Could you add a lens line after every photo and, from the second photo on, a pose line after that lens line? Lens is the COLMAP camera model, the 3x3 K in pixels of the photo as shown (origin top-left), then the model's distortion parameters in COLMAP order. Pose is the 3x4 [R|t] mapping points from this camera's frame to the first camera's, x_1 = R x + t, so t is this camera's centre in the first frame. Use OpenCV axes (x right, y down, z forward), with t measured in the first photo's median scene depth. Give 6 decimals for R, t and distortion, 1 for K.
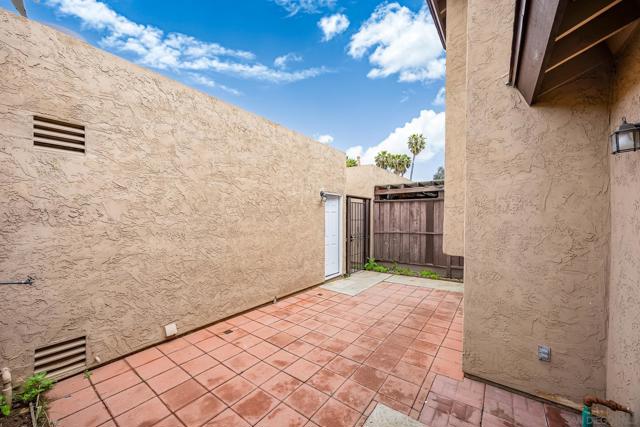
lens RADIAL K [[245.5, 0, 322.7], [0, 245.5, 215.6], [0, 0, 1]] dist [-0.003154, 0.000090]
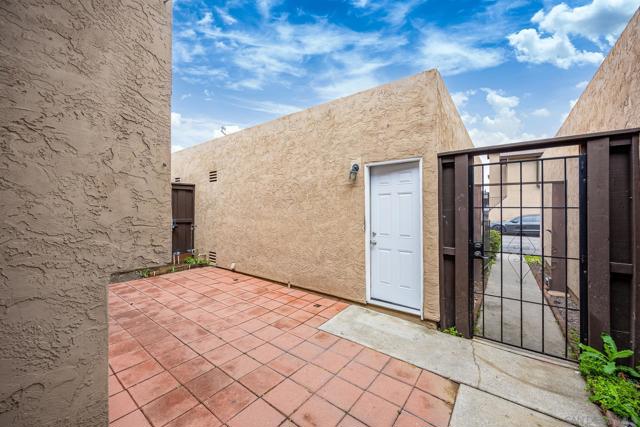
lens RADIAL K [[245.5, 0, 317.3], [0, 245.5, 211.3], [0, 0, 1]] dist [-0.003154, 0.000090]
pose [[-0.027749, -0.014049, -0.999516, 0.961948], [-0.003428, 0.999897, -0.013959, 0.056103], [0.999609, 0.003039, -0.027794, 1.312164]]
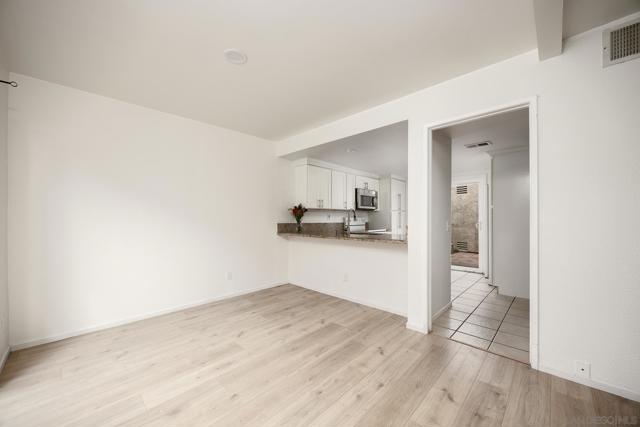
lens RADIAL K [[245.5, 0, 323.9], [0, 245.5, 213.4], [0, 0, 1]] dist [-0.003154, 0.000090]
pose [[-0.115539, -0.030217, -0.992843, 1.866734], [-0.007095, 0.999537, -0.029595, 0.104379], [0.993278, 0.003625, -0.115699, -0.452364]]
